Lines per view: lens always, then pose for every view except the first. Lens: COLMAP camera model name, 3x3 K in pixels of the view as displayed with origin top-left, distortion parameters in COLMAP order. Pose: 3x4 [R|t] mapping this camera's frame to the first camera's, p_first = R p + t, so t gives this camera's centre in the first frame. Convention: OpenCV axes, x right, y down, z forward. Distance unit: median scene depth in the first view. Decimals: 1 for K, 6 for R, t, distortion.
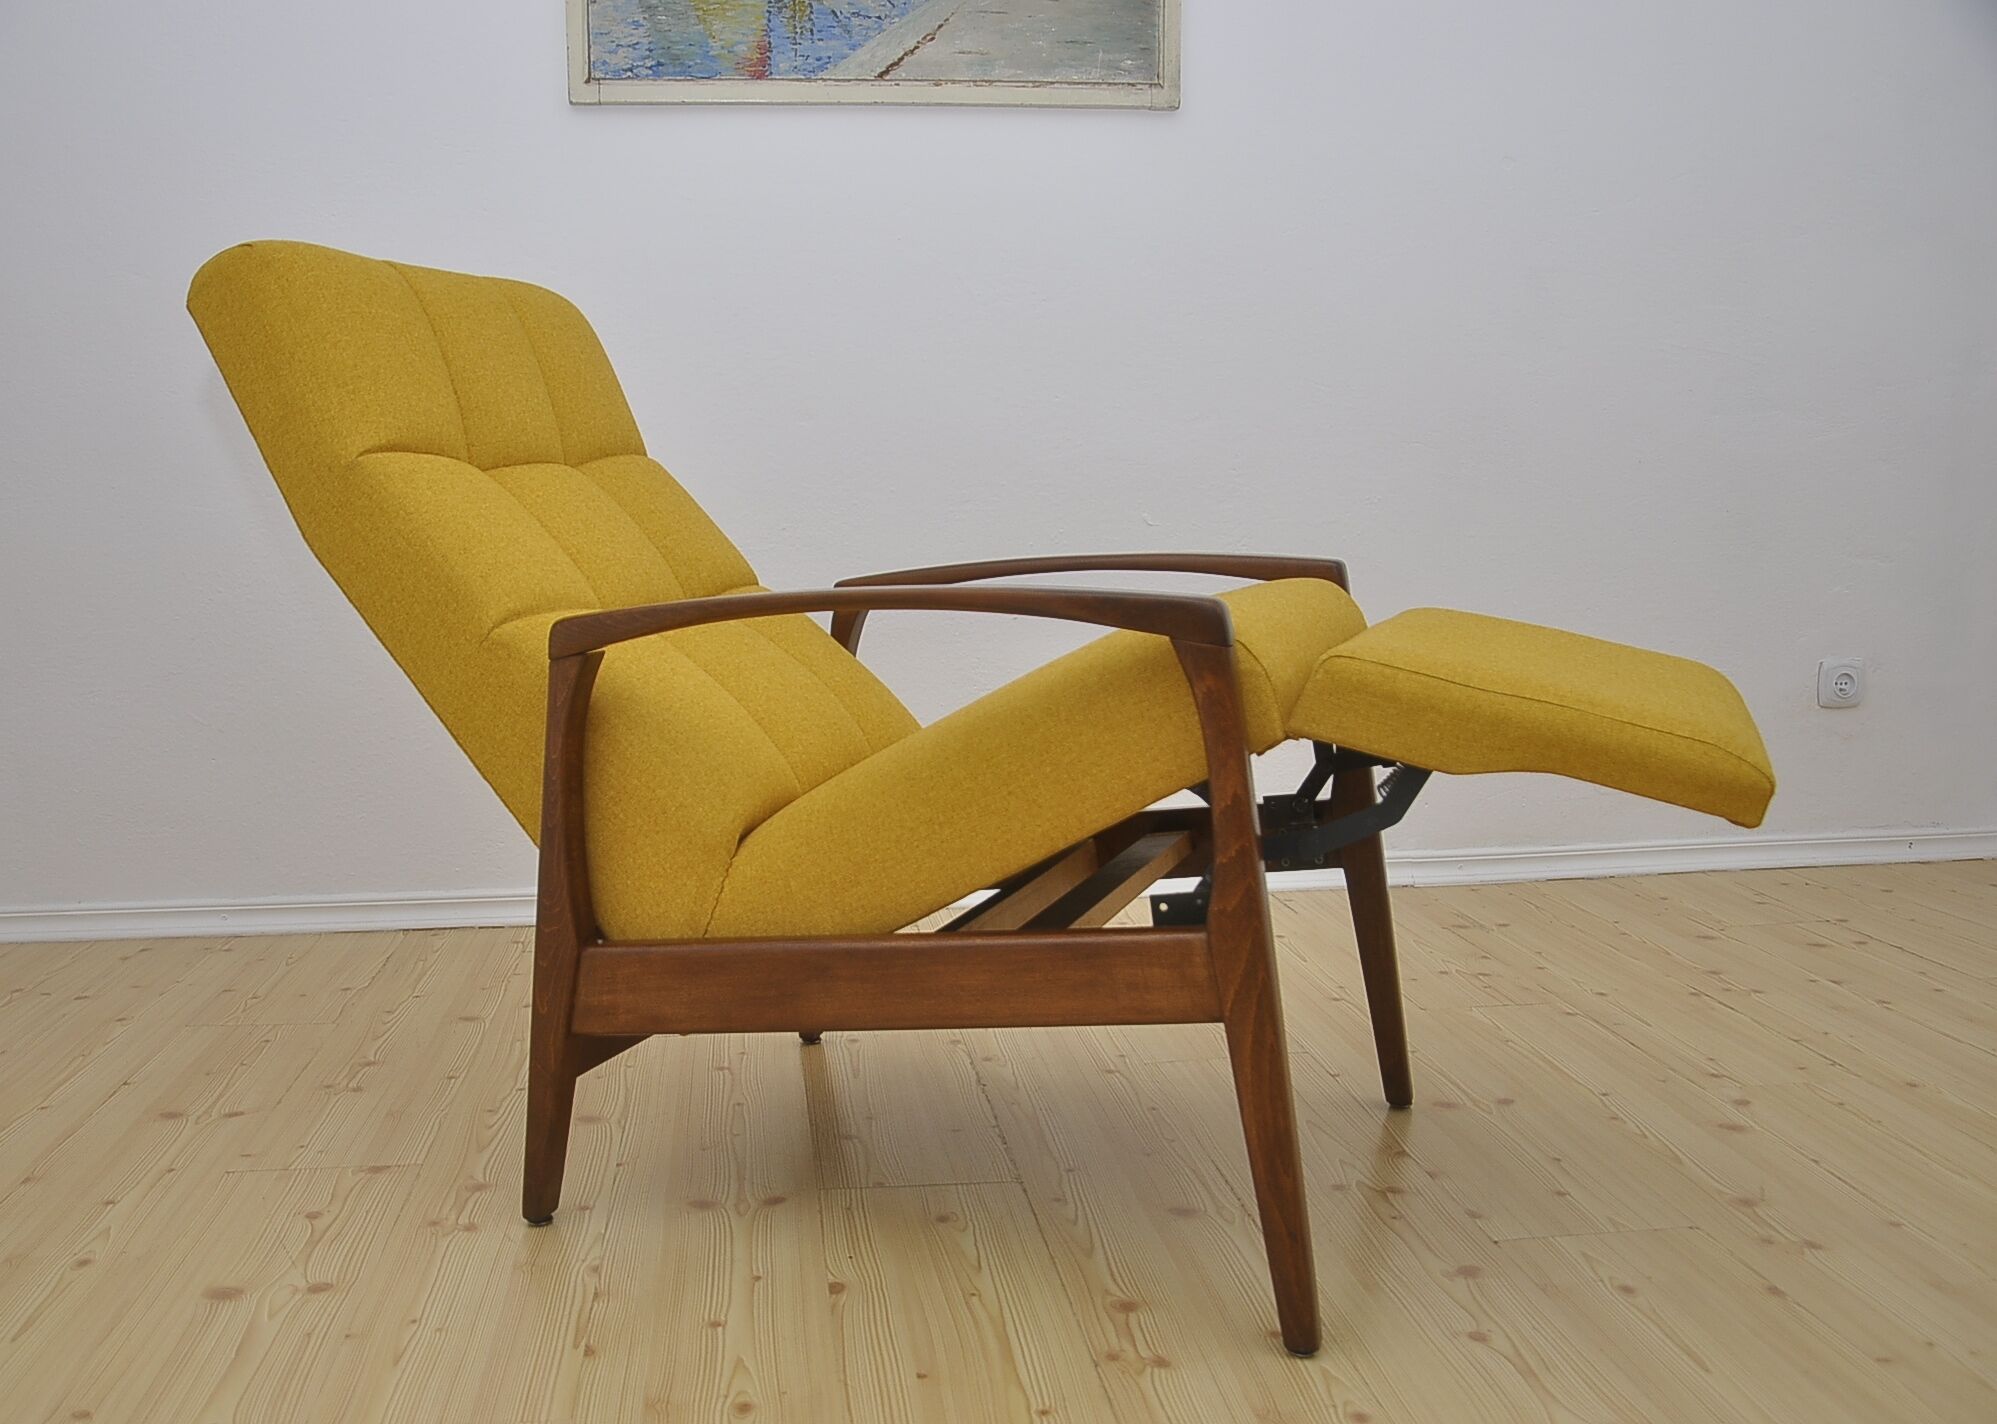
lens RADIAL K [[1820.0, 0, 932.7], [0, 1820.0, 764.1], [0, 0, 1]] dist [-0.135493, 0.147324]
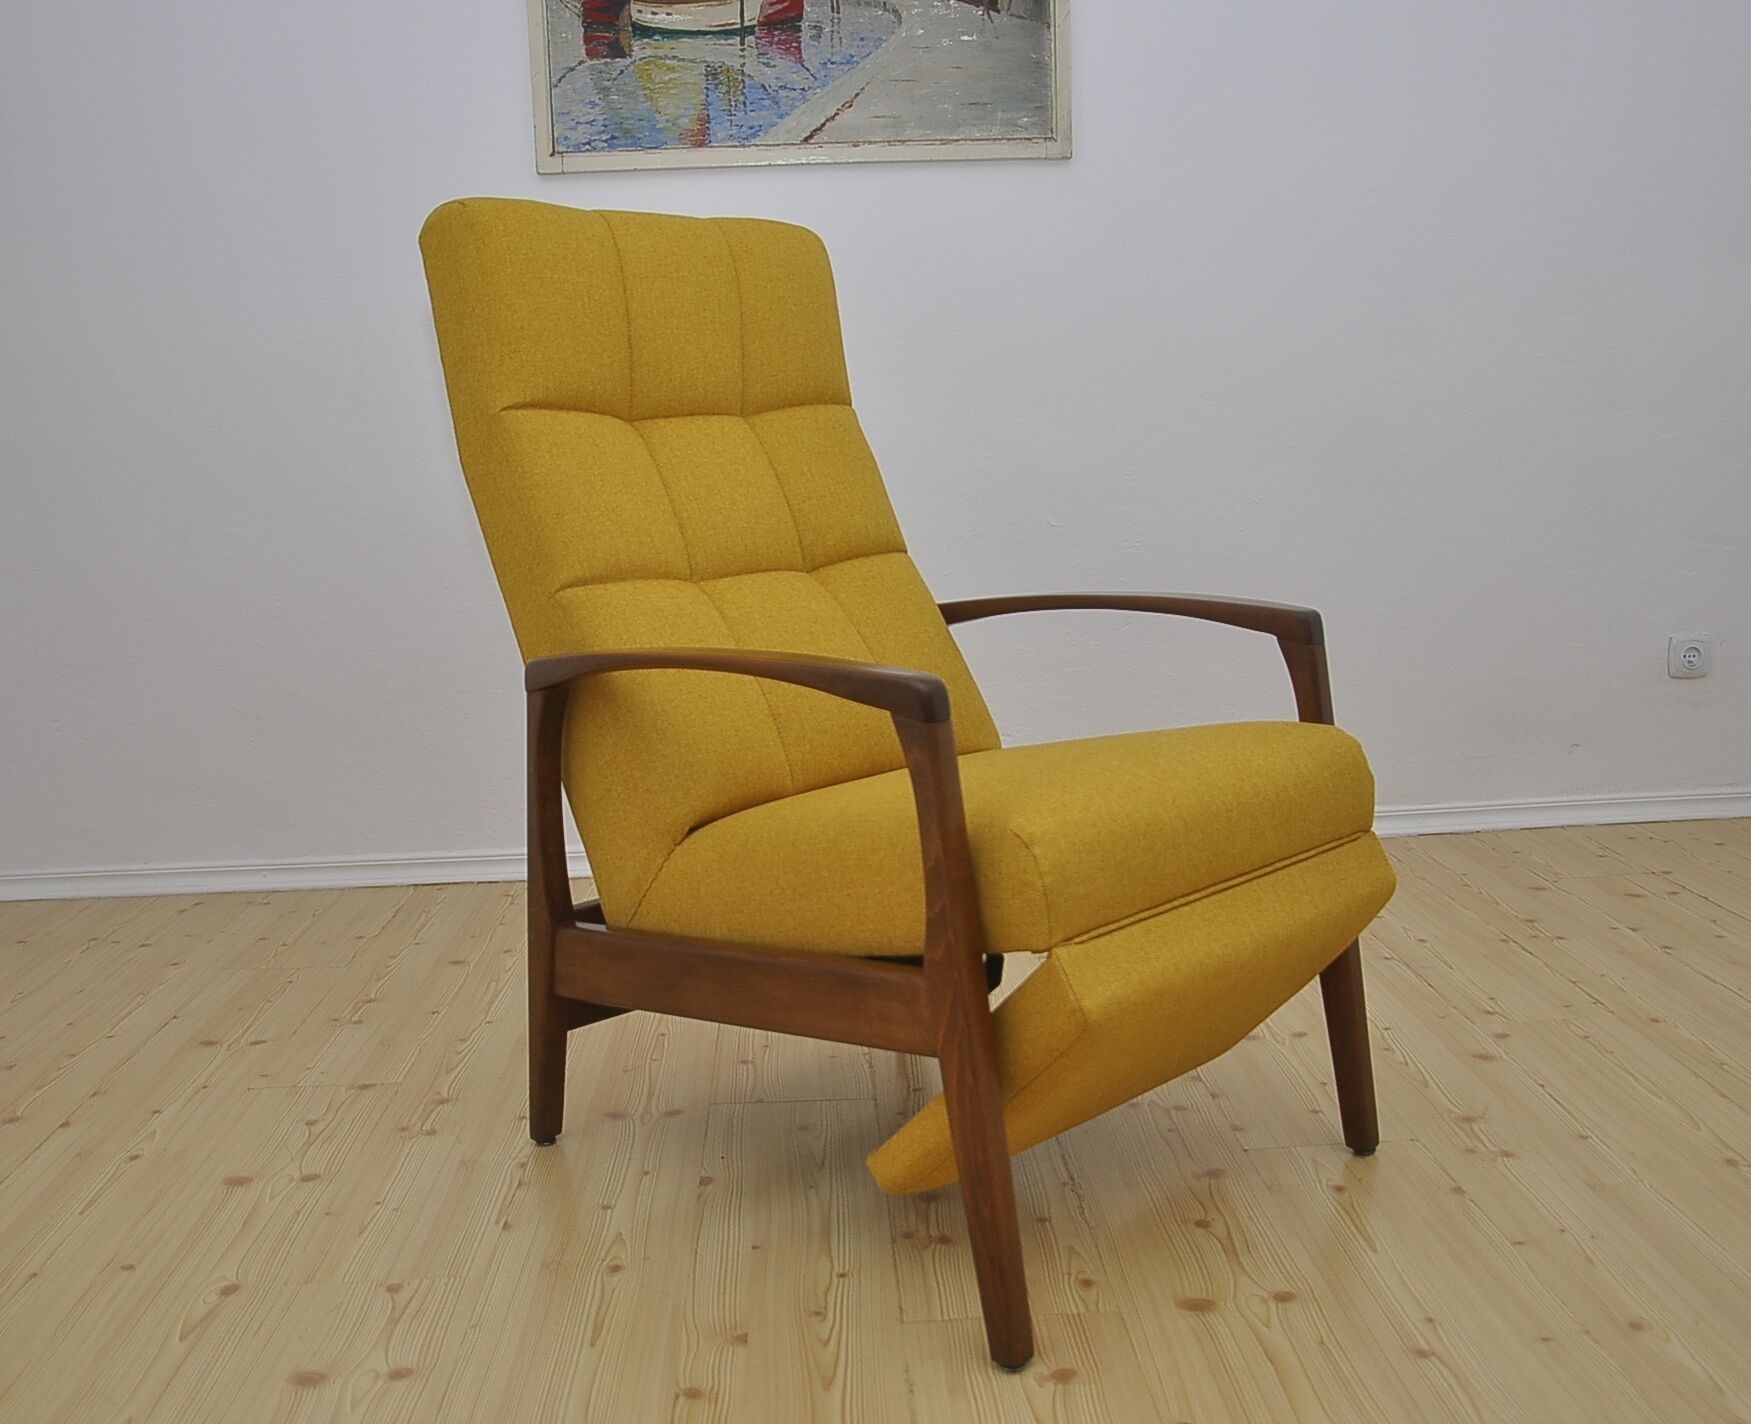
lens RADIAL K [[1765.1, 0, 872.5], [0, 1765.1, 763.1], [0, 0, 1]] dist [-0.146558, 0.131848]
pose [[0.997805, -0.008657, -0.065647, 0.084030], [0.011038, 0.999291, 0.035994, -0.026379], [0.065289, -0.036639, 0.997194, -0.120140]]
